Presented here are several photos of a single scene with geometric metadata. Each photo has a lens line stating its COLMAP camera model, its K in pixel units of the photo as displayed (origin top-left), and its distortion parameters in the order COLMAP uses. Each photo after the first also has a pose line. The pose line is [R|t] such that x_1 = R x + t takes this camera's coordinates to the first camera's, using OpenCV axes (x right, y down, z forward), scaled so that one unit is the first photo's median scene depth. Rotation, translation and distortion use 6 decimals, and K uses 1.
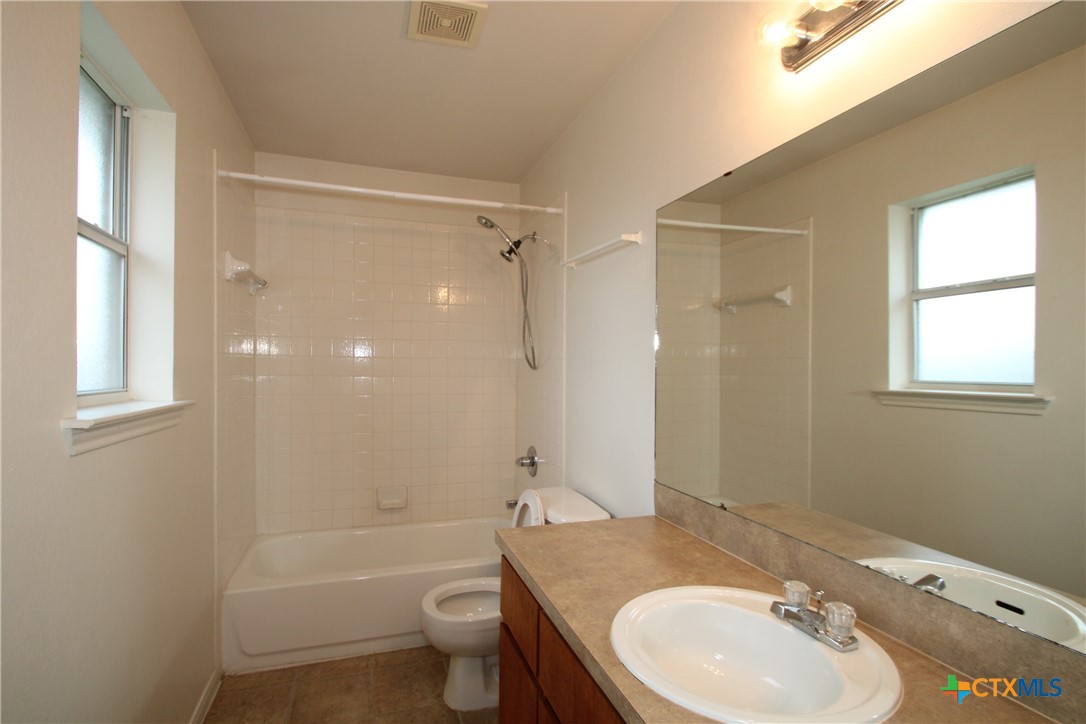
lens RADIAL K [[505.5, 0, 538.4], [0, 505.5, 373.5], [0, 0, 1]] dist [0.002005, -0.011643]
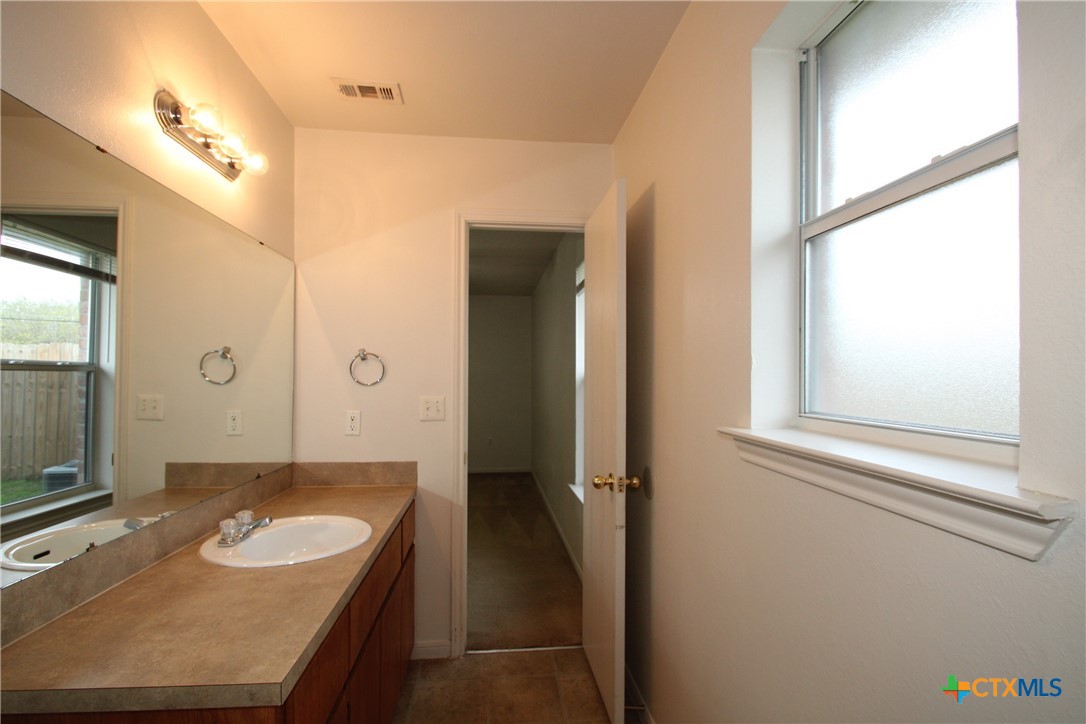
lens RADIAL K [[505.5, 0, 538.4], [0, 505.5, 373.5], [0, 0, 1]] dist [0.002005, -0.011643]
pose [[-0.971108, -0.031462, 0.236559, -0.556844], [-0.030515, 0.999505, 0.007664, -0.052778], [-0.236683, 0.000224, -0.971587, 1.692585]]
